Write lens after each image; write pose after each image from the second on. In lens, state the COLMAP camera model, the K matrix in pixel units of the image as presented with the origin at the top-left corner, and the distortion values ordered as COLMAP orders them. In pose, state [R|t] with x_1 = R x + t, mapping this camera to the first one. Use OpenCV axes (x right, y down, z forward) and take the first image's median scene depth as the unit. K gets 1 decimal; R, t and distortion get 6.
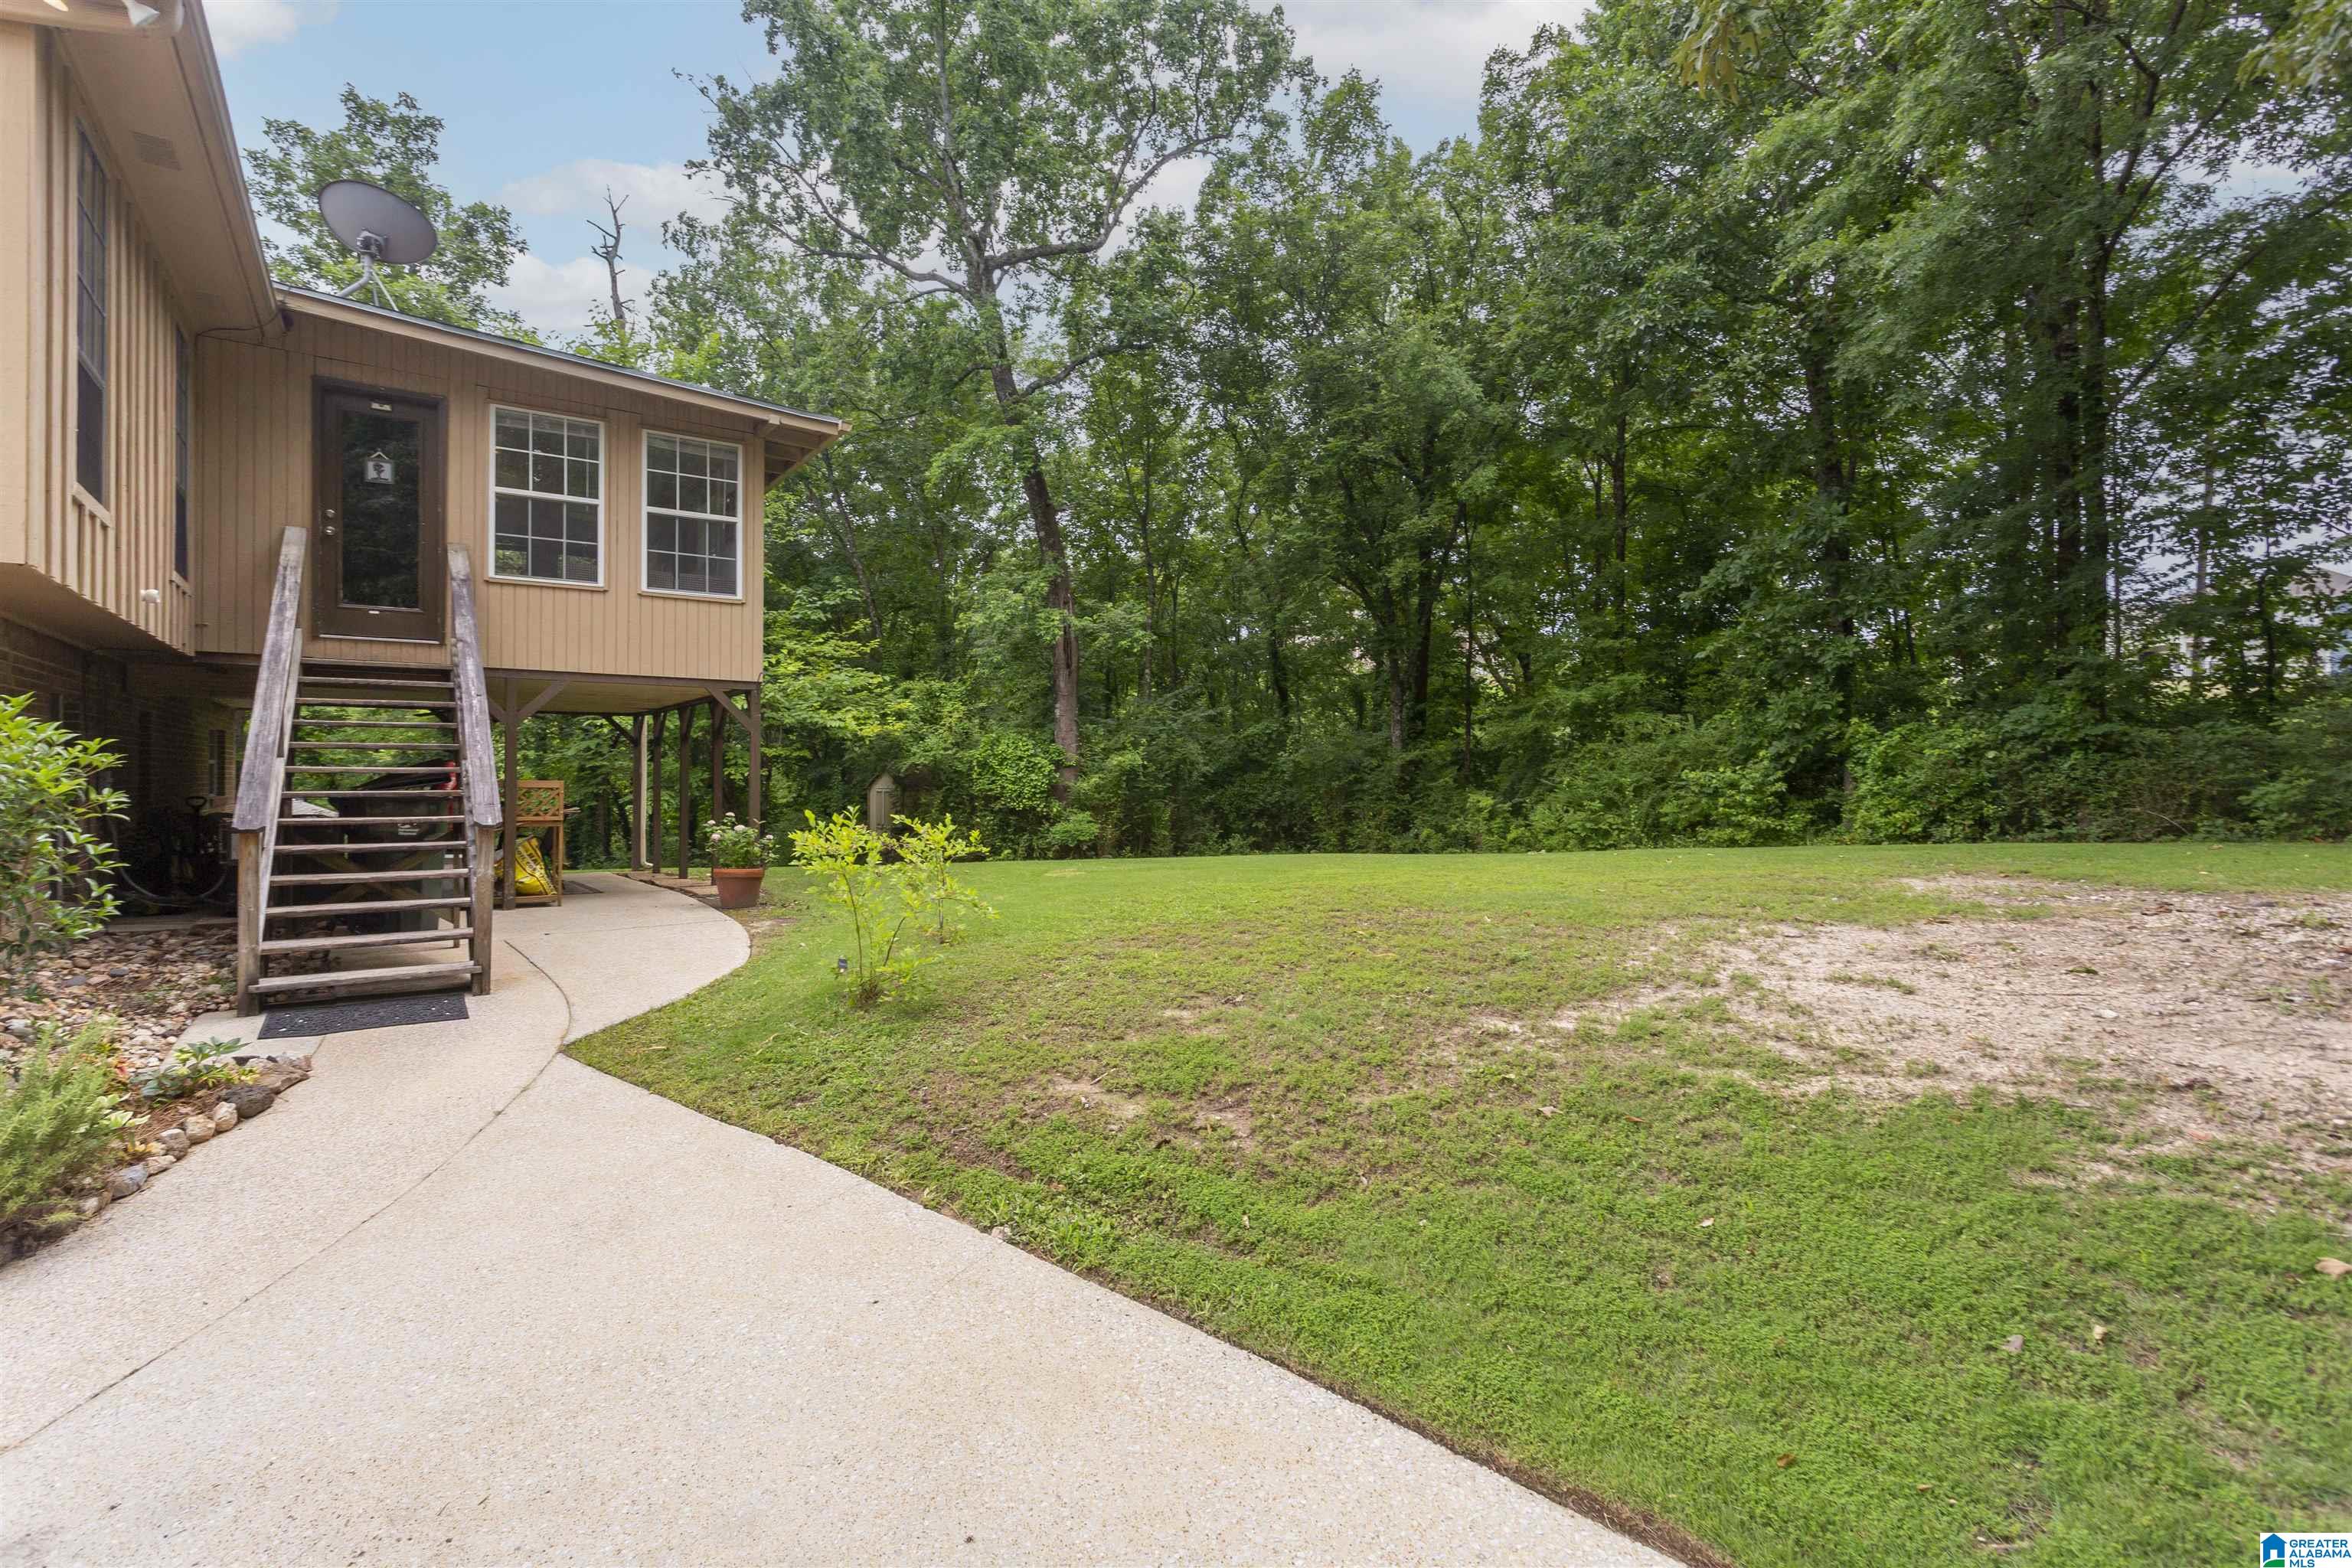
lens RADIAL K [[1117.6, 0, 1165.8], [0, 1117.6, 769.7], [0, 0, 1]] dist [0.004252, -0.000123]
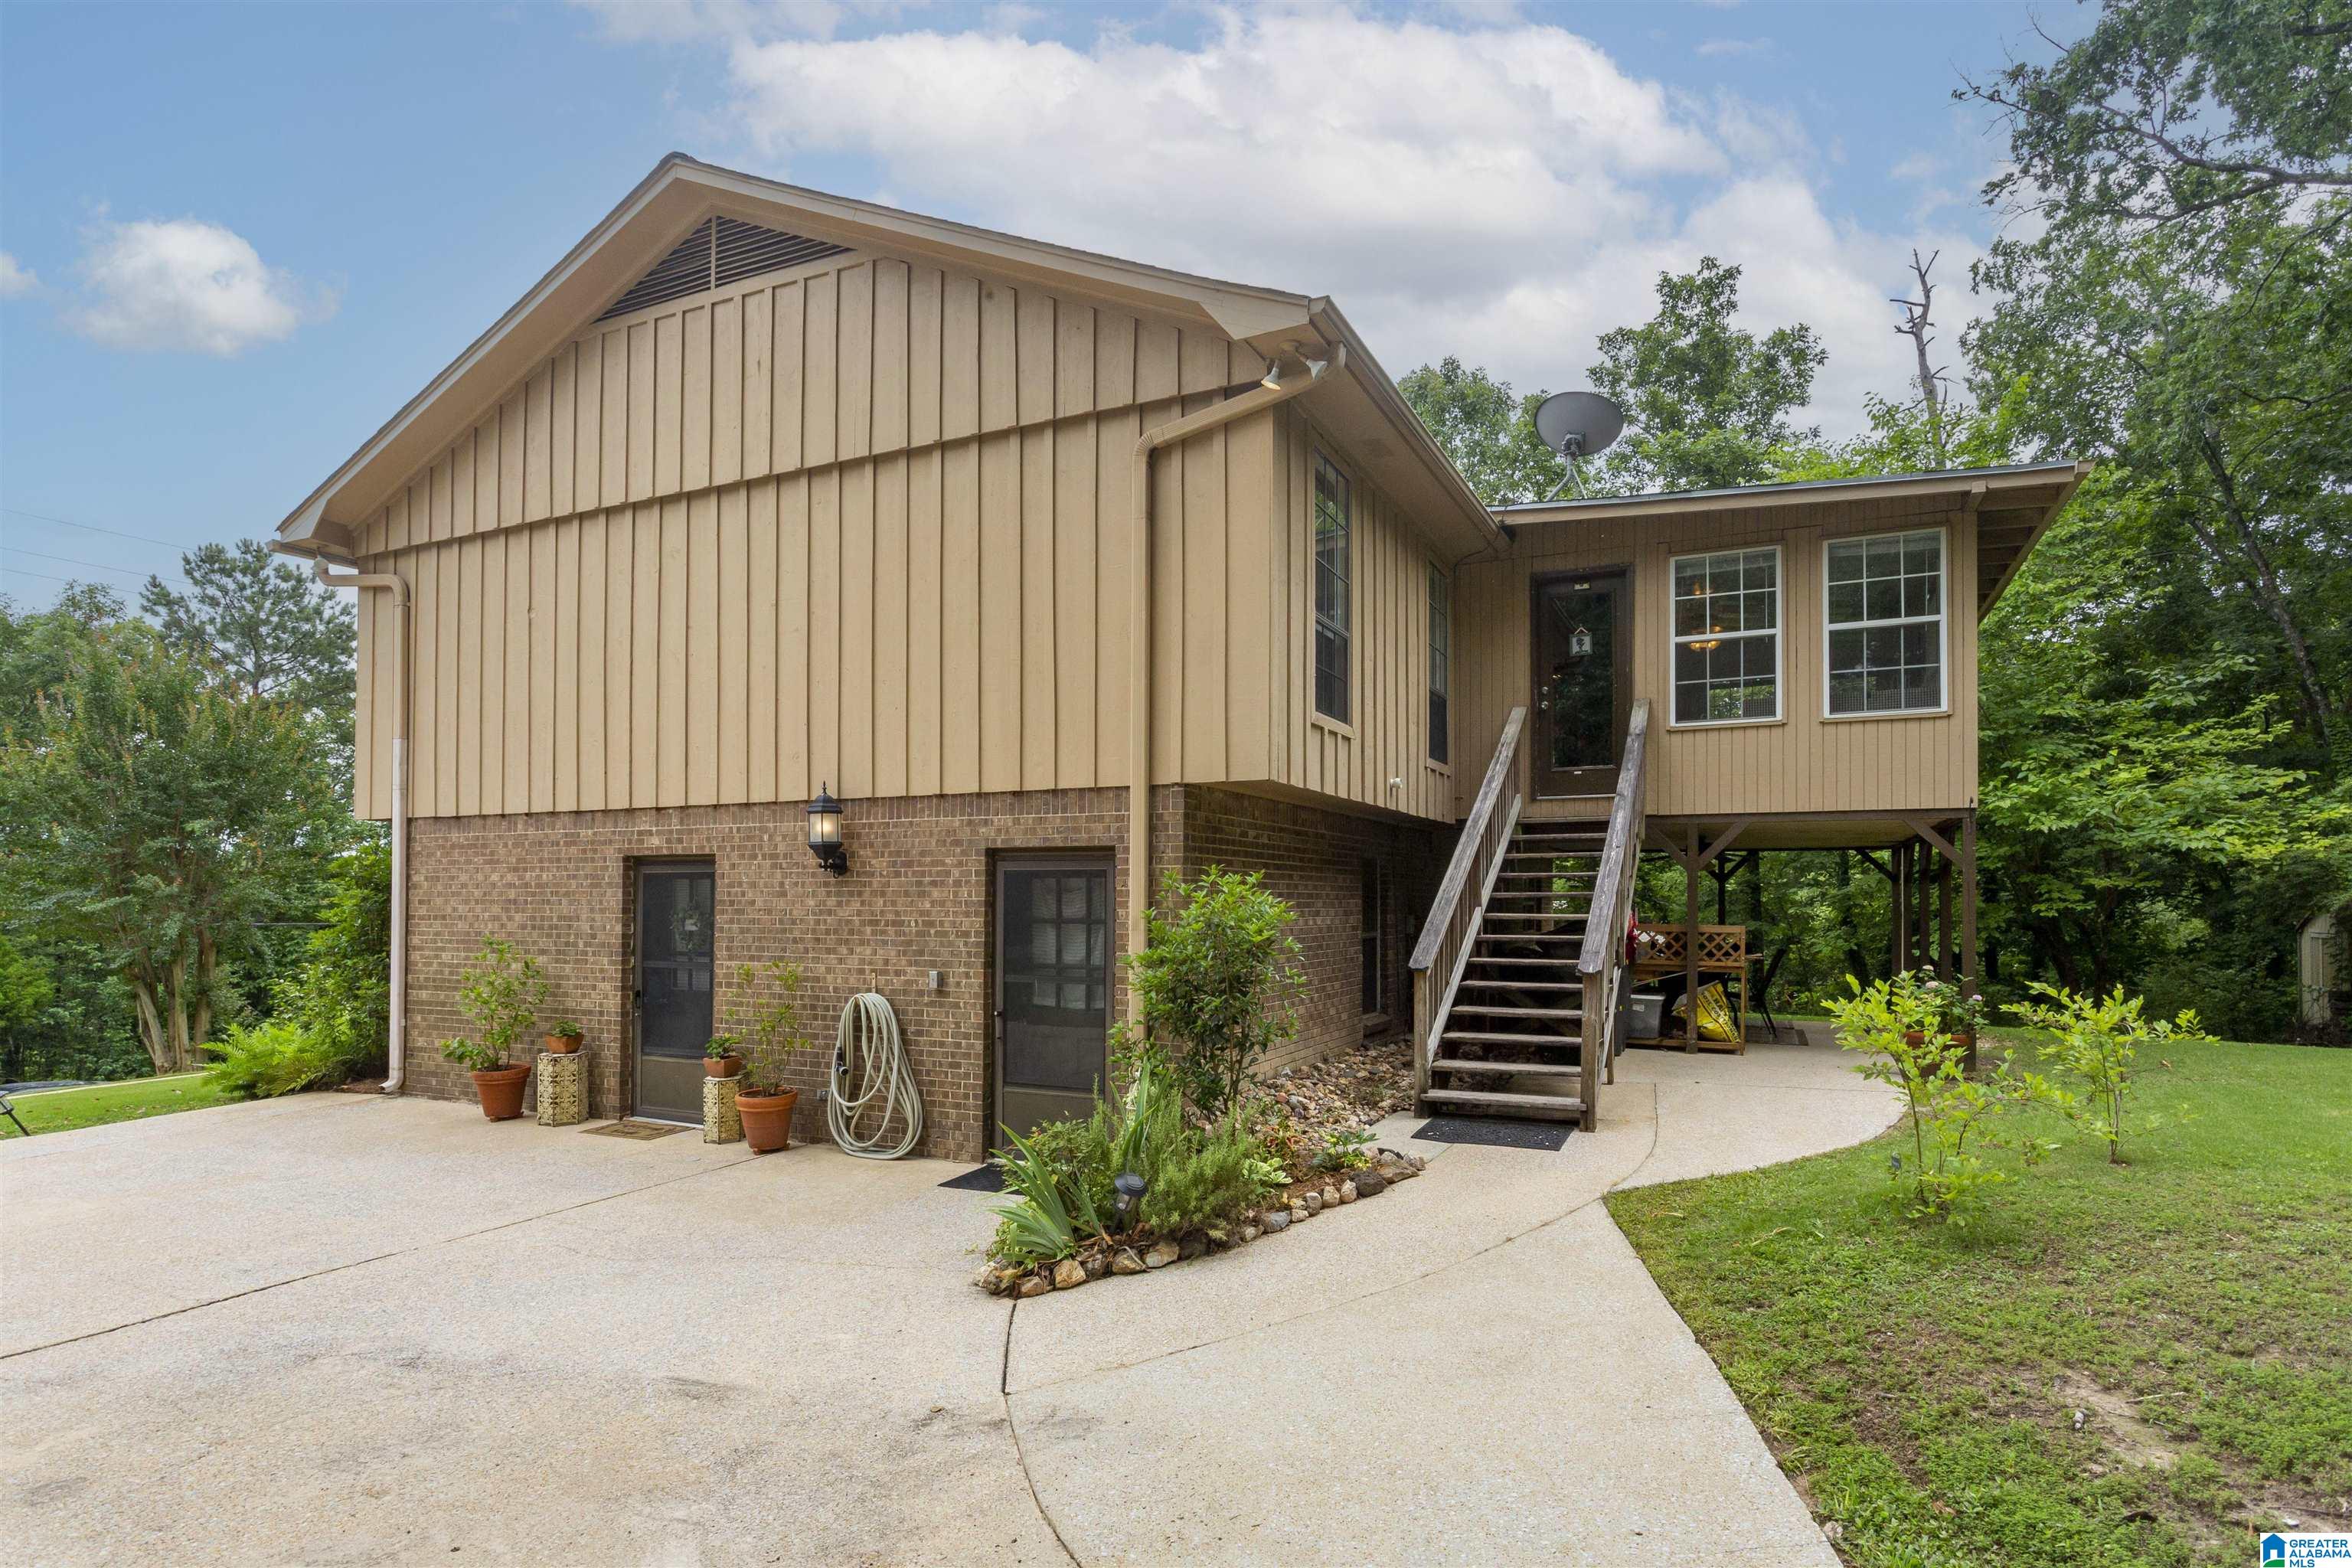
lens RADIAL K [[1208.9, 0, 1180.9], [0, 1208.9, 882.6], [0, 0, 1]] dist [0.000624, 0.002157]
pose [[0.503141, -0.018542, -0.864006, 0.127134], [0.003783, 0.999807, -0.019253, -0.009925], [0.864196, 0.006418, 0.503114, 0.058075]]
